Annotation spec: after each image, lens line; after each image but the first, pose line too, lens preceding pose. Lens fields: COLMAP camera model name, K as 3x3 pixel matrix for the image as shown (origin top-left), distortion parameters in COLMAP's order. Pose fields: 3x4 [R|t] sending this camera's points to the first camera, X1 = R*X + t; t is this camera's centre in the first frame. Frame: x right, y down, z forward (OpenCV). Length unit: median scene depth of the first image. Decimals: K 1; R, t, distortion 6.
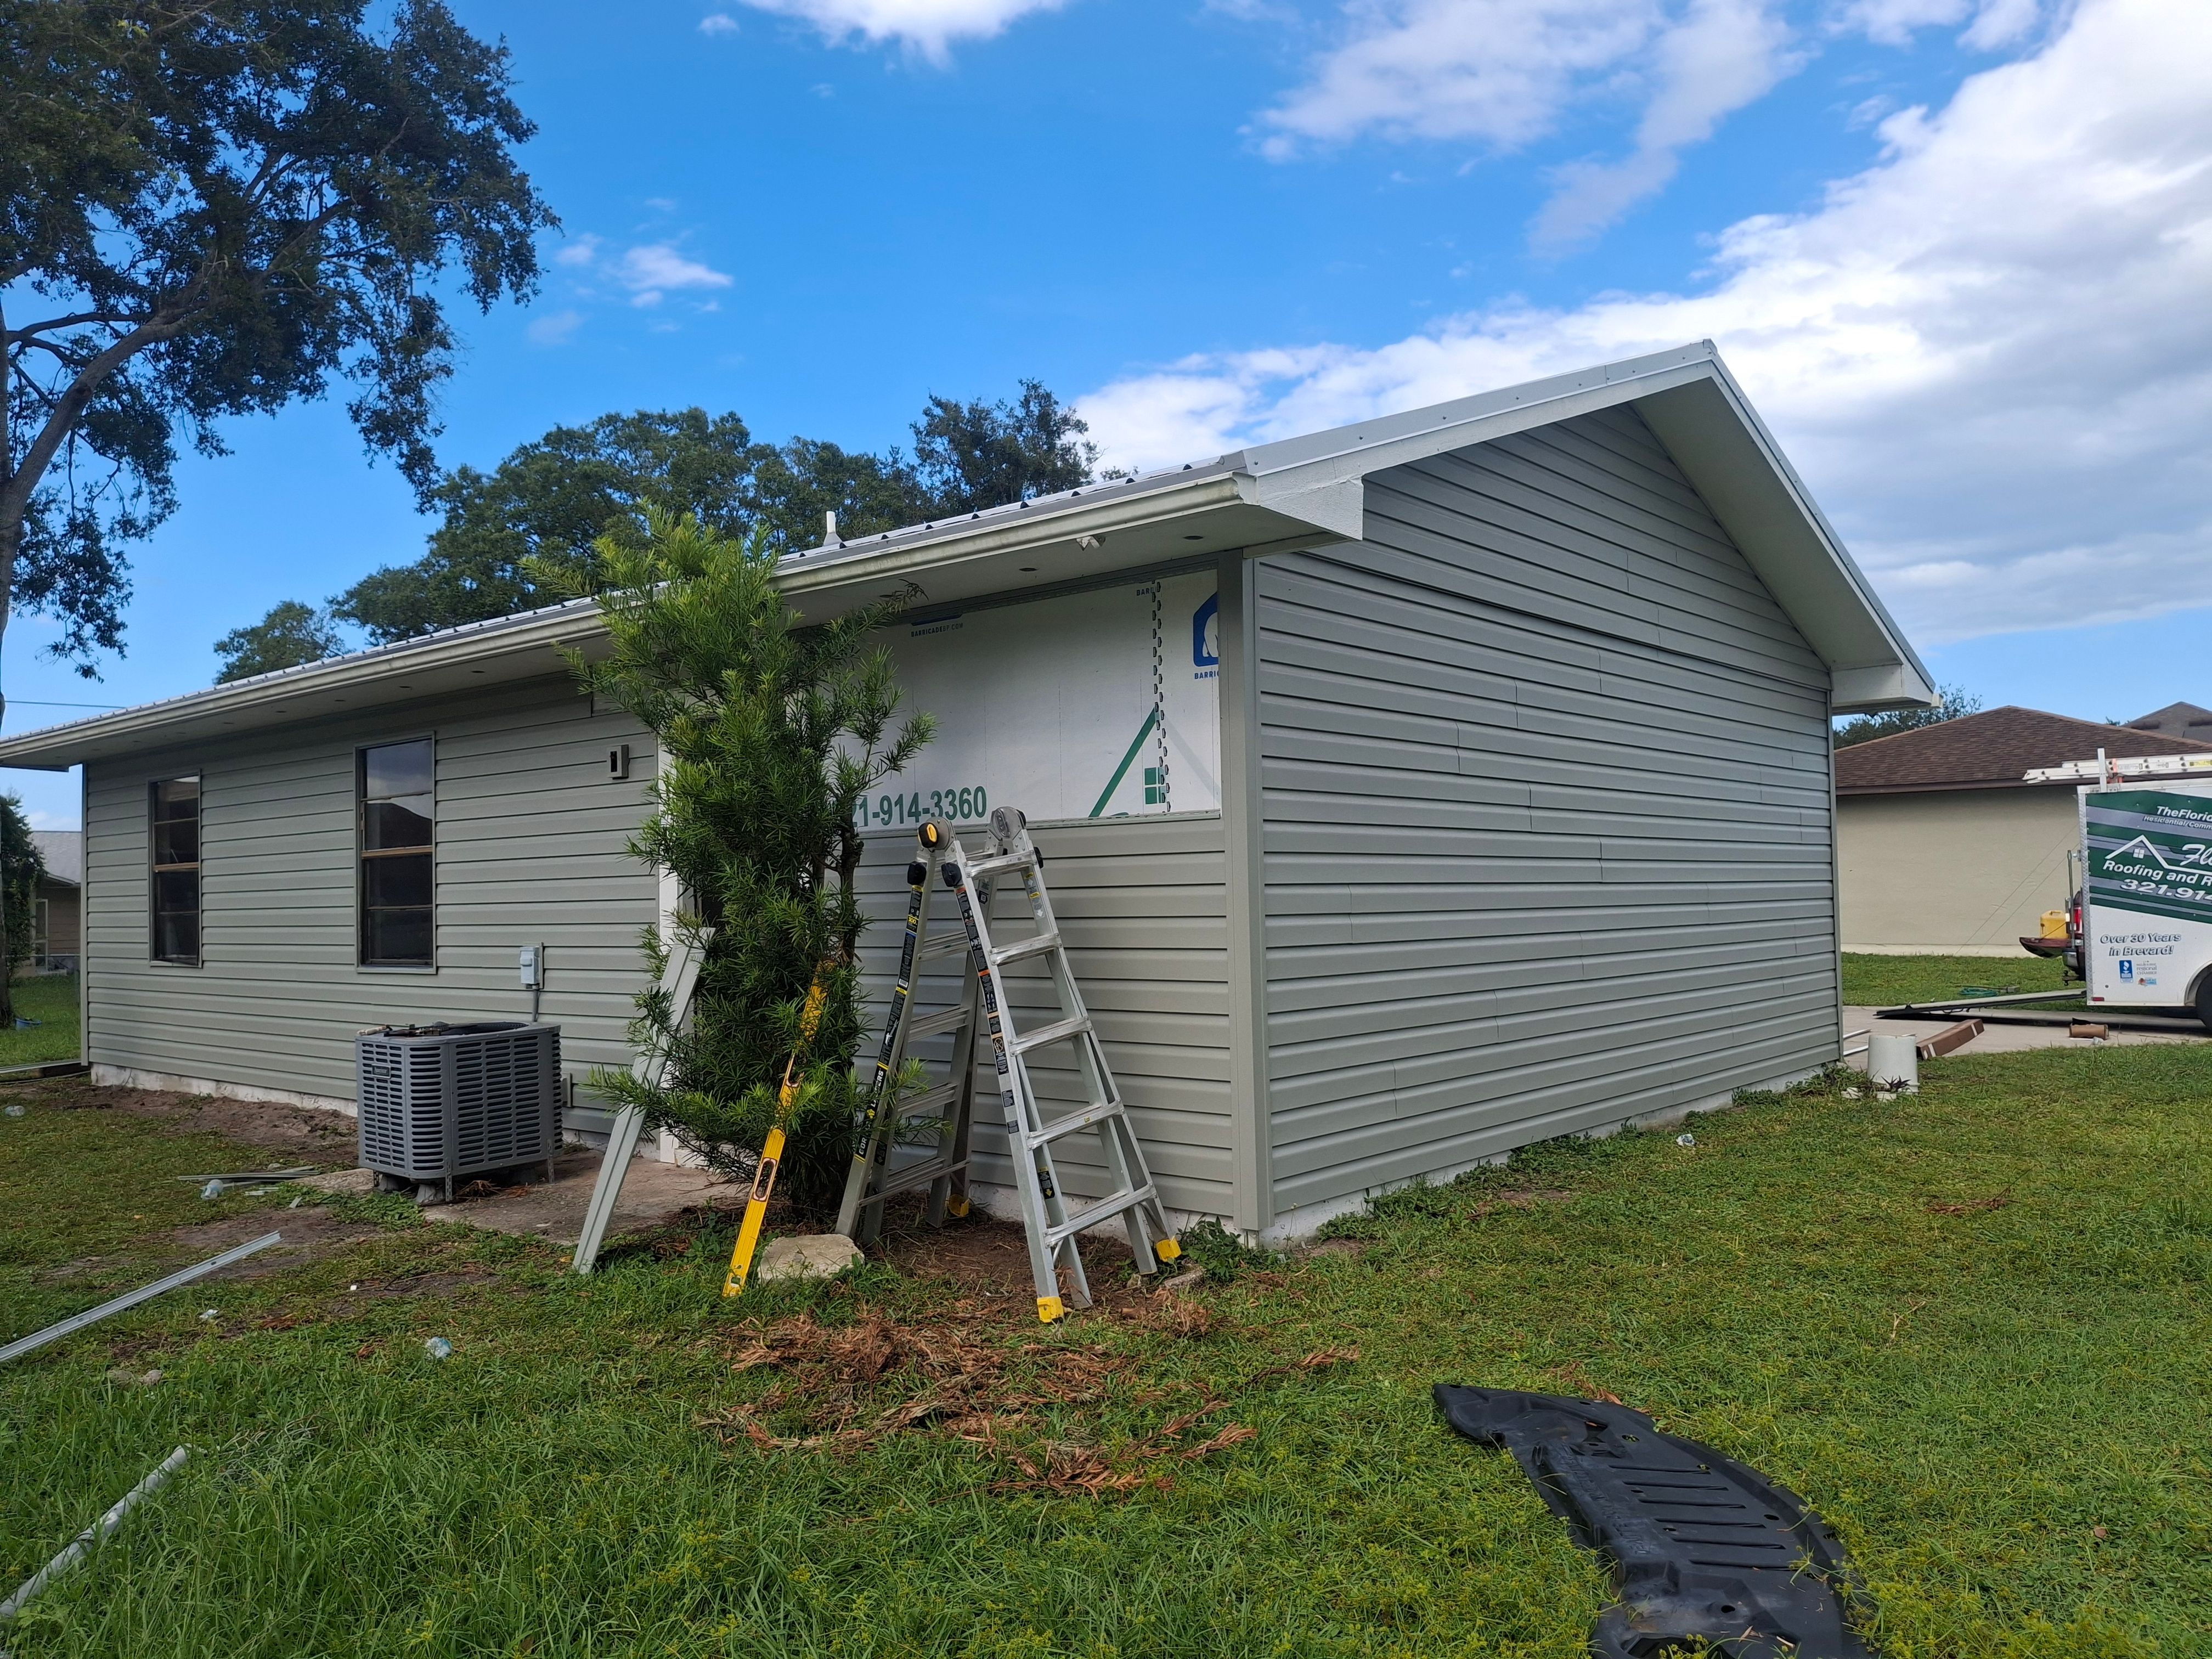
lens RADIAL K [[1631.6, 0, 1114.5], [0, 1631.6, 865.7], [0, 0, 1]] dist [0.034469, -0.084040]
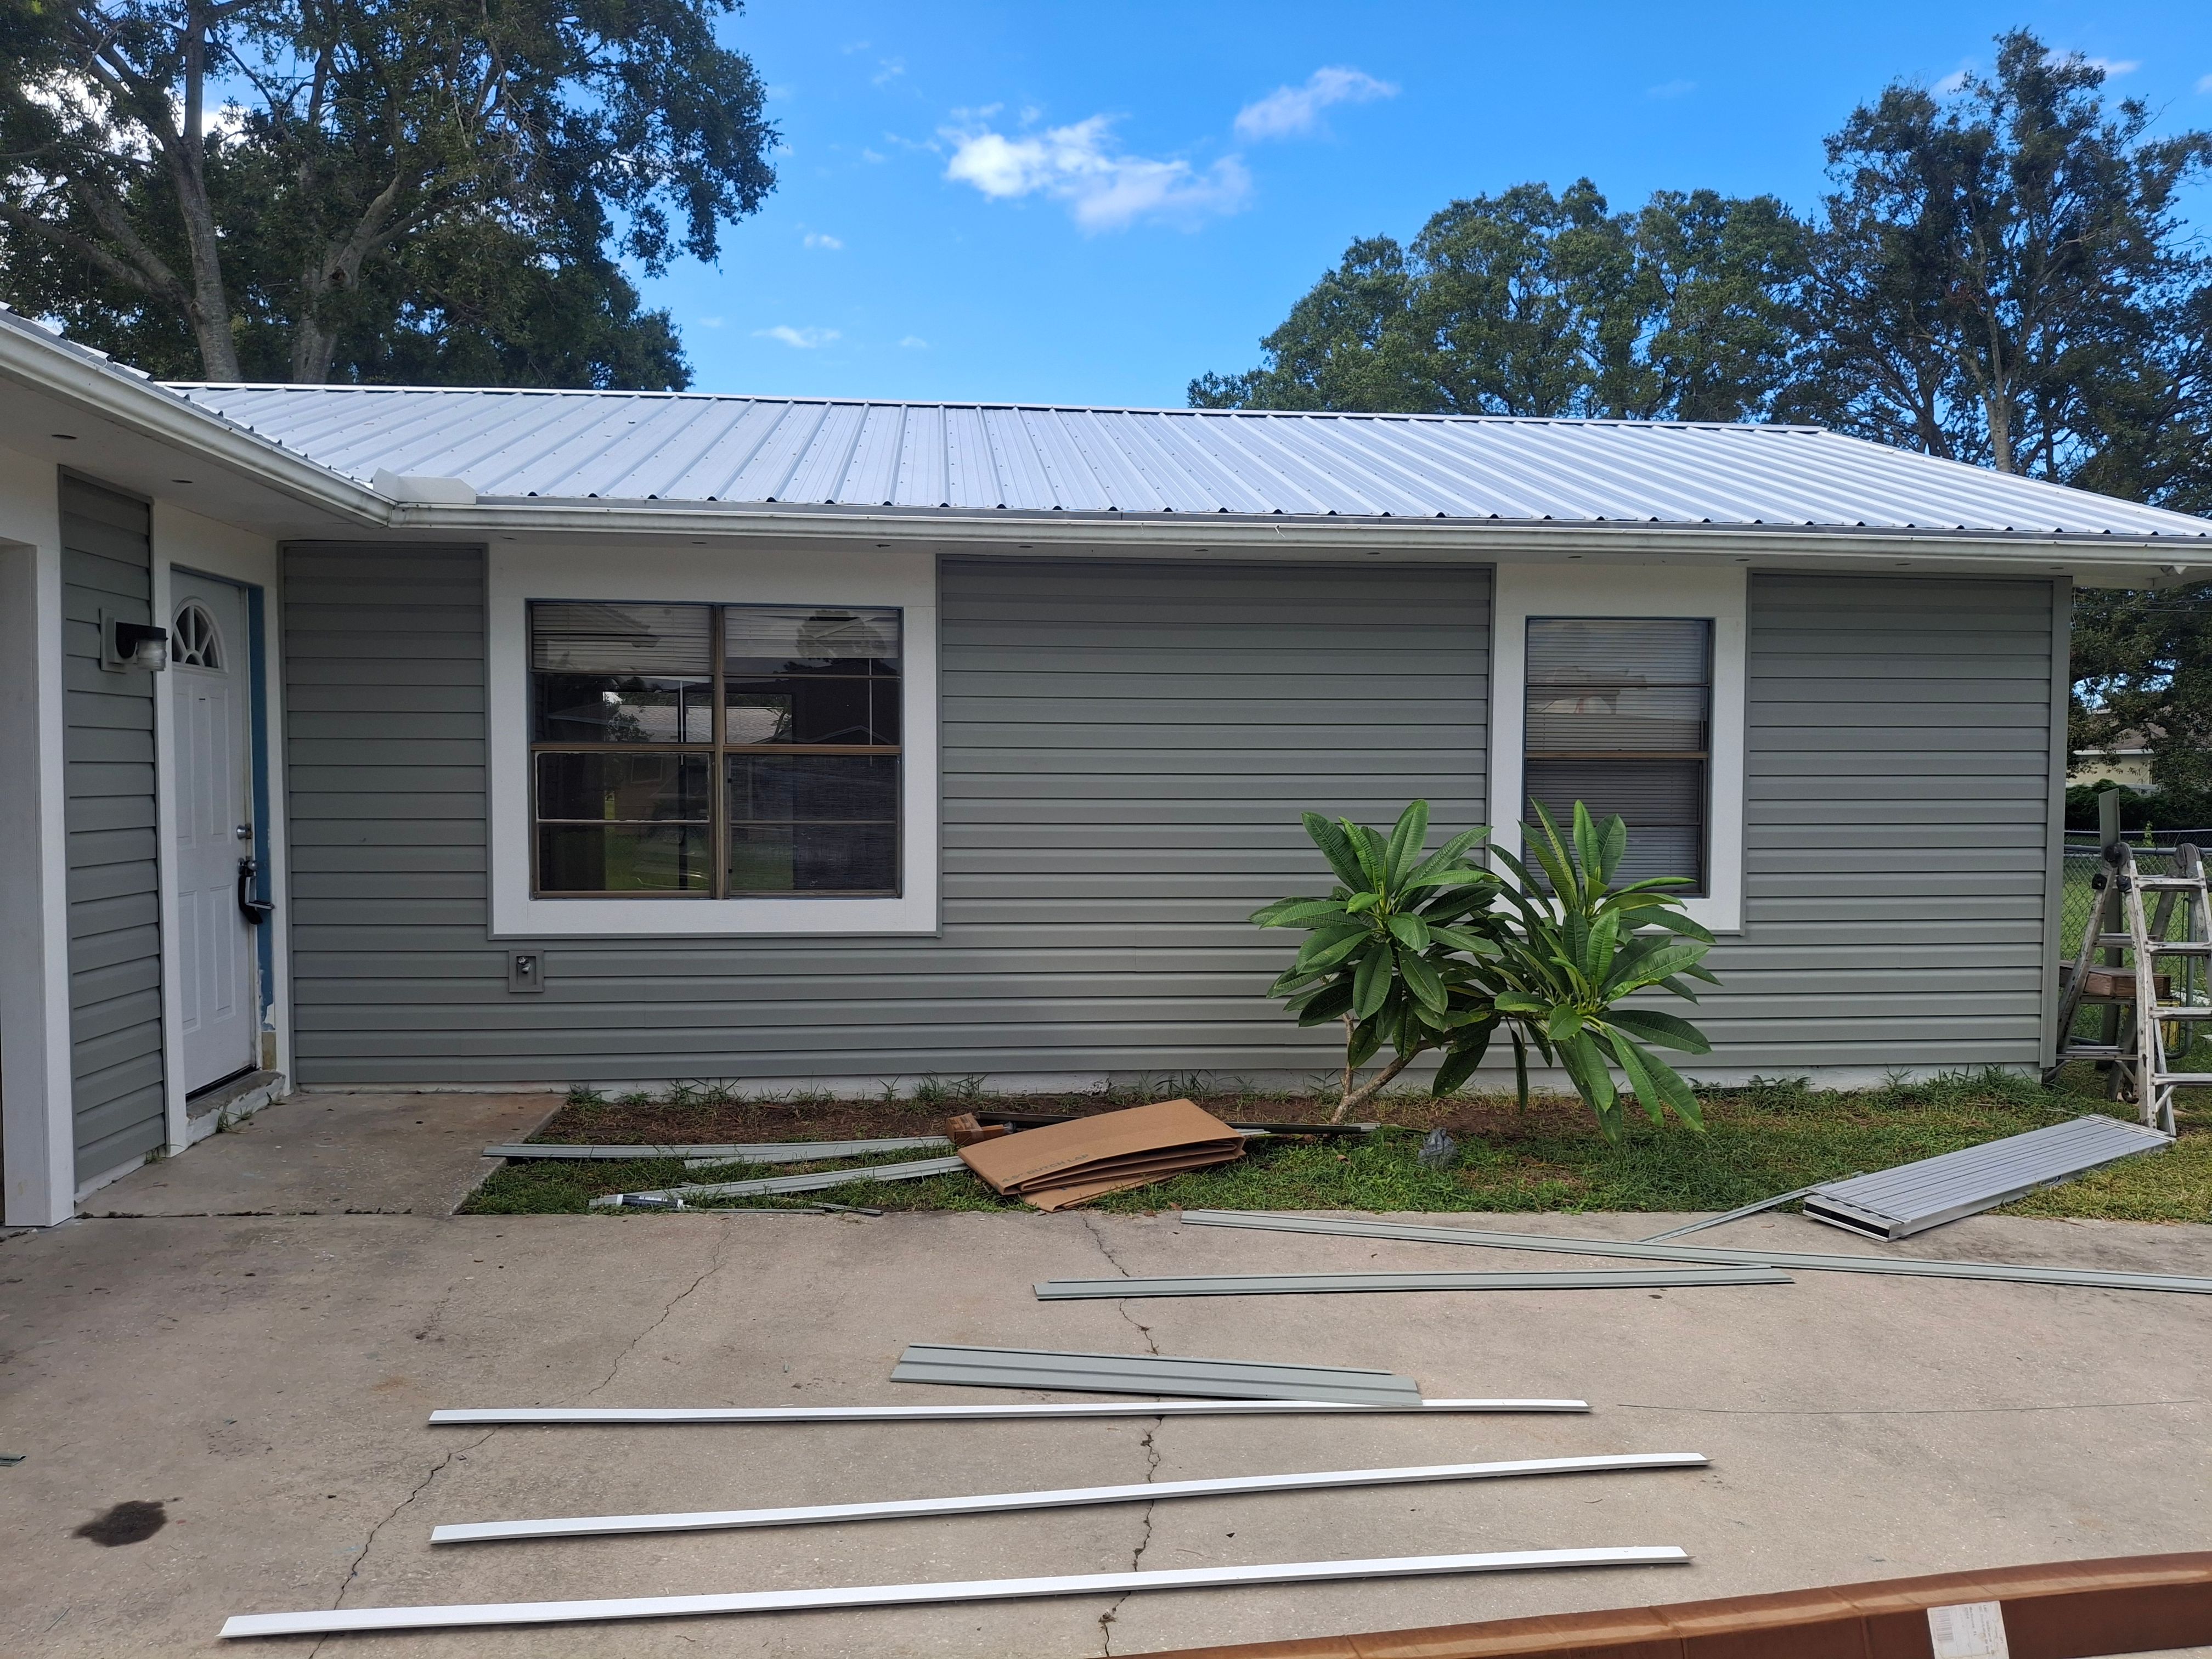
lens RADIAL K [[1632.2, 0, 1095.1], [0, 1632.2, 861.4], [0, 0, 1]] dist [0.030296, -0.062925]
pose [[0.709208, 0.055227, -0.702832, 0.174444], [-0.001640, 0.997054, 0.076692, -0.002622], [0.704997, -0.053238, 0.707209, 0.230465]]
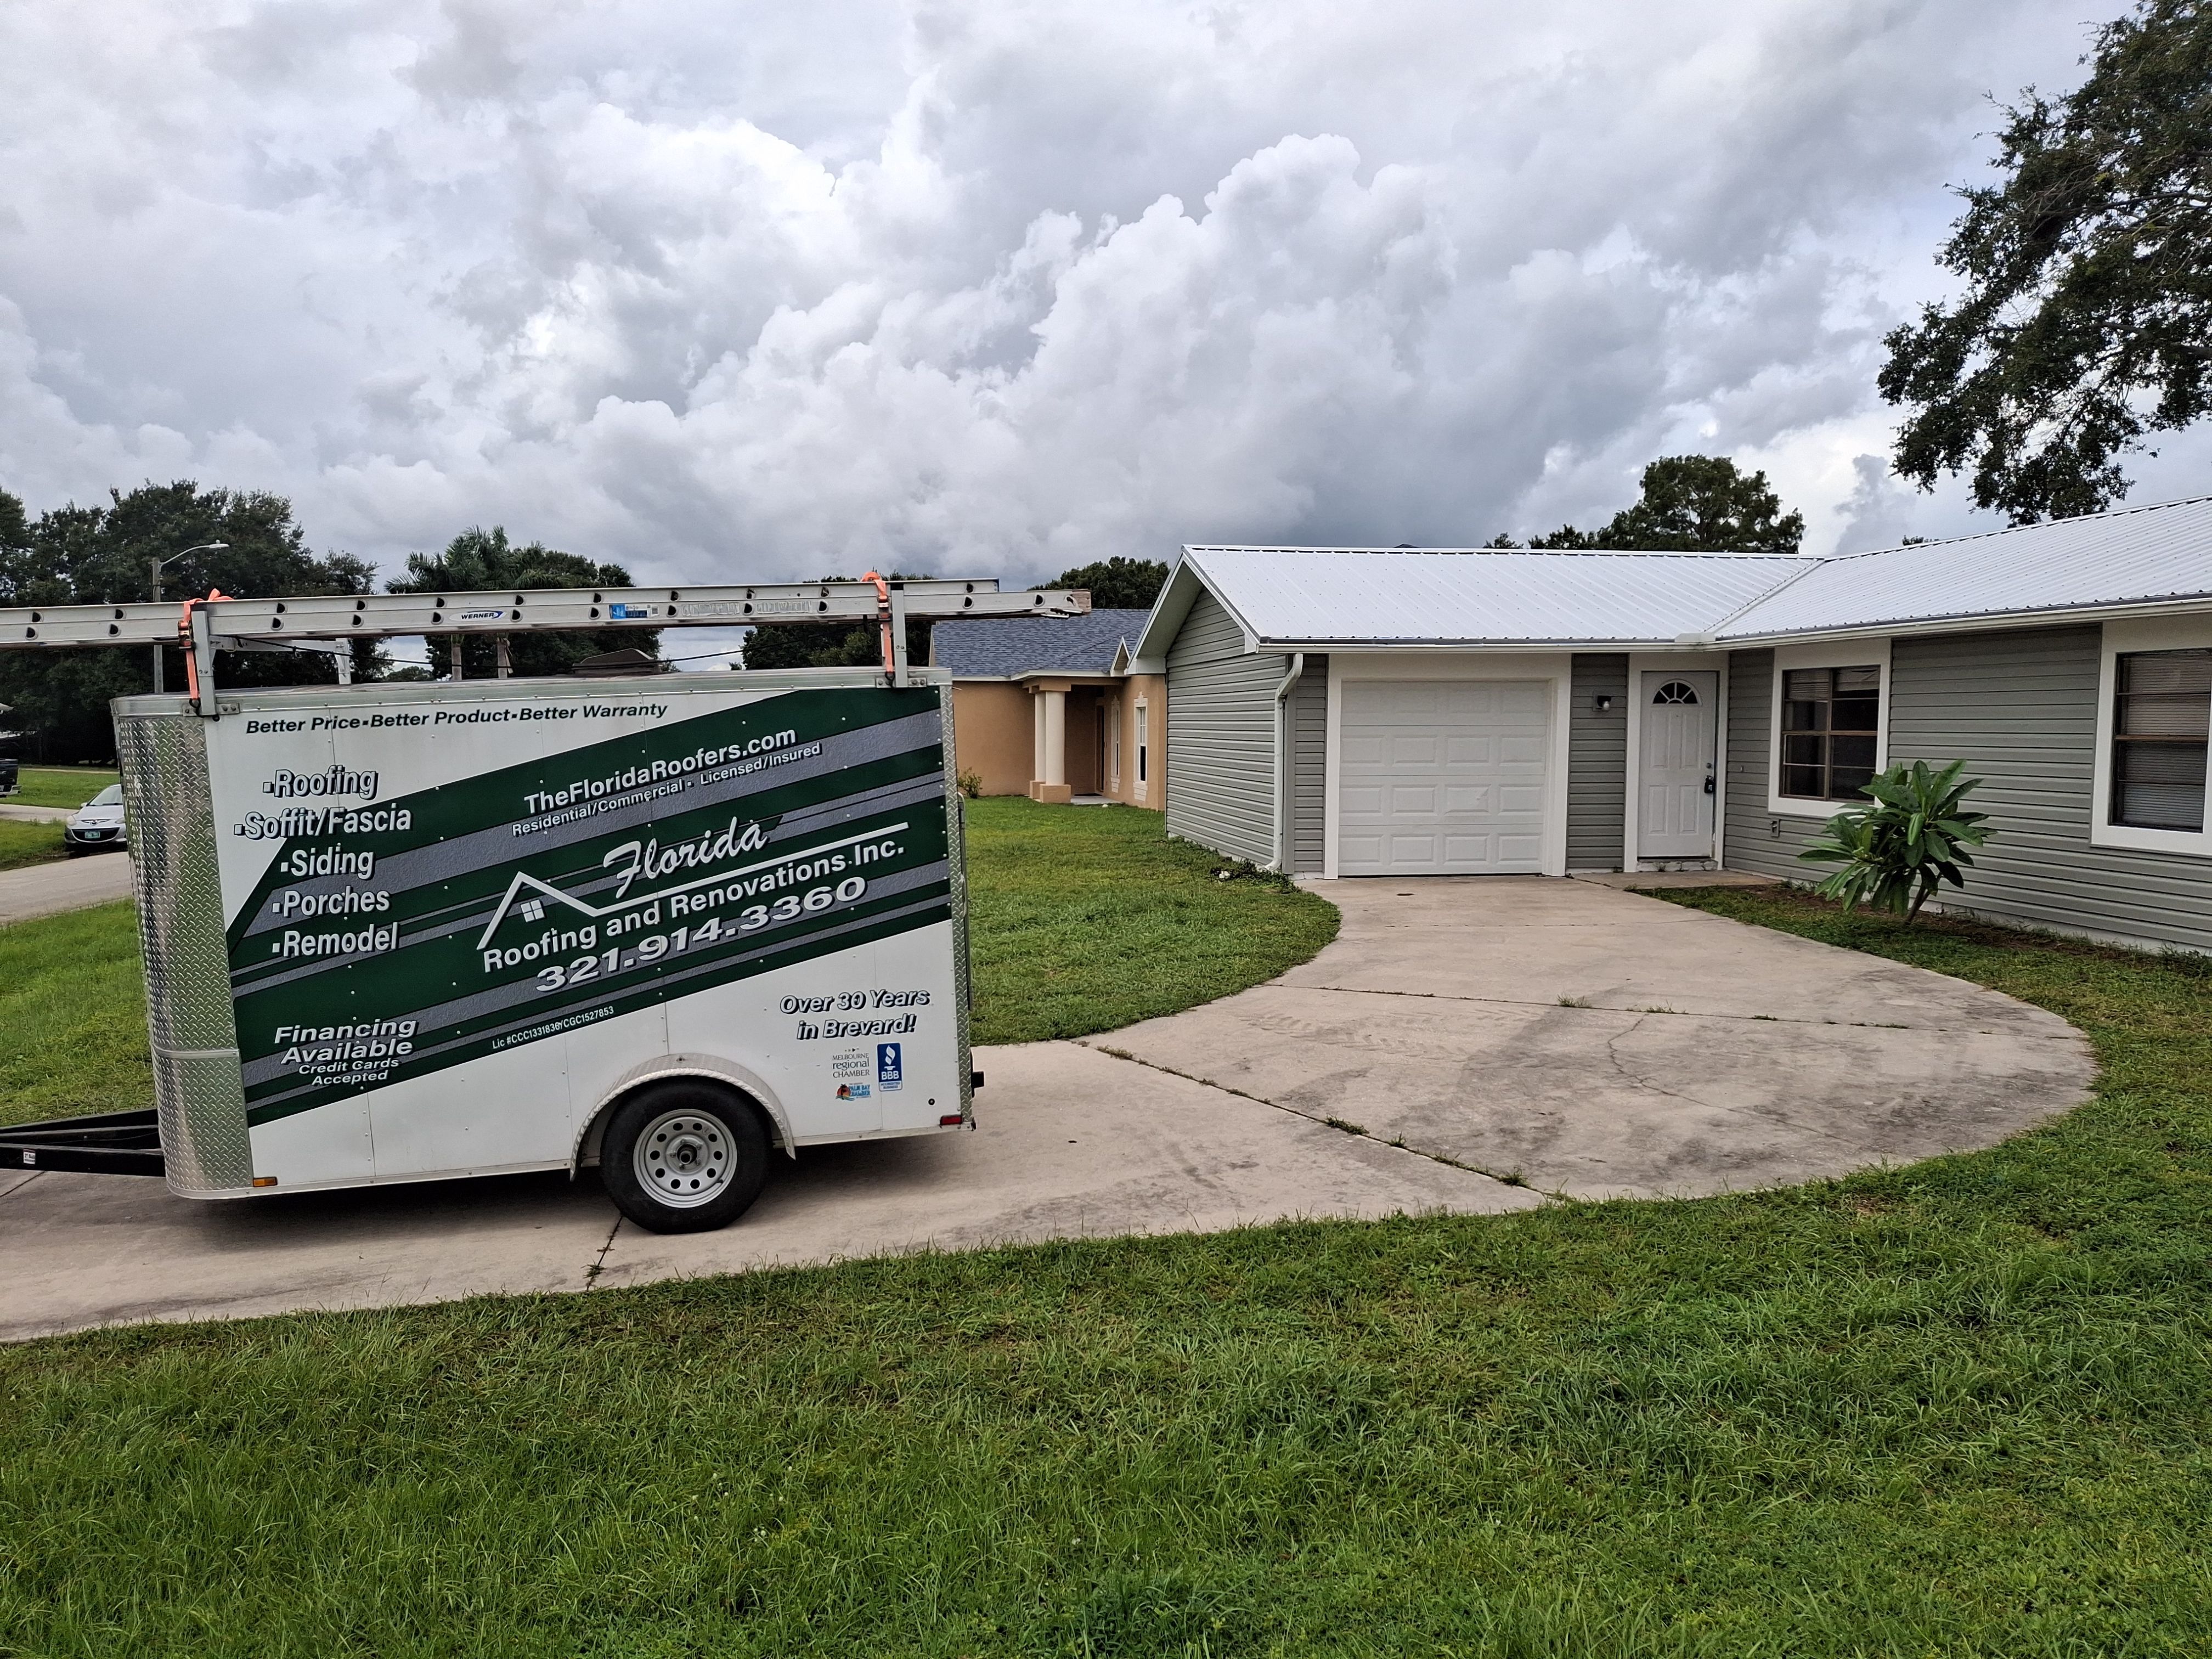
lens RADIAL K [[1606.6, 0, 1102.9], [0, 1606.6, 837.8], [0, 0, 1]] dist [0.076742, -0.145319]
pose [[-0.660560, 0.065609, -0.747901, 0.384342], [0.020792, 0.997391, 0.069132, -0.005988], [0.750485, 0.030116, -0.660201, 0.416349]]
